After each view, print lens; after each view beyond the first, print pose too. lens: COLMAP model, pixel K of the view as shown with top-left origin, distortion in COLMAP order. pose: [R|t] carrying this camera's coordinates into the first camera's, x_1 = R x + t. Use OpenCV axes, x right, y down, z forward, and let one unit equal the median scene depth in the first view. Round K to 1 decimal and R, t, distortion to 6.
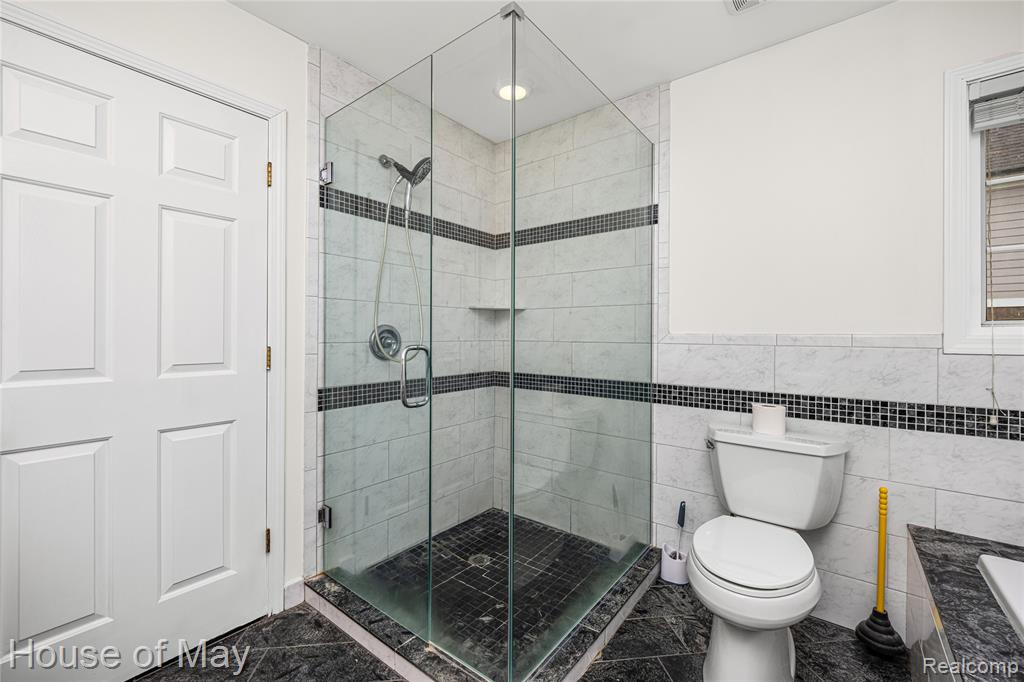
lens RADIAL K [[429.0, 0, 510.3], [0, 429.0, 334.0], [0, 0, 1]] dist [-0.009311, 0.000401]
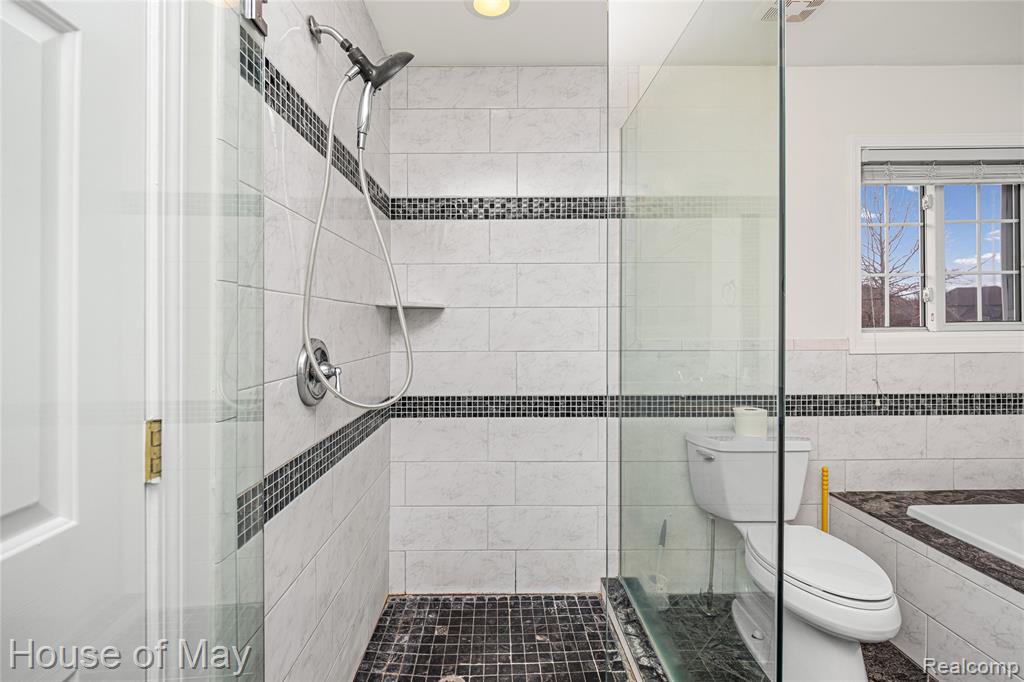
lens RADIAL K [[454.5, 0, 501.3], [0, 454.5, 324.7], [0, 0, 1]] dist [-0.008472, 0.001458]
pose [[0.777073, -0.007927, 0.629361, -0.483238], [0.006993, 0.999968, 0.003961, -0.040637], [-0.629372, 0.001323, 0.777103, 0.438943]]
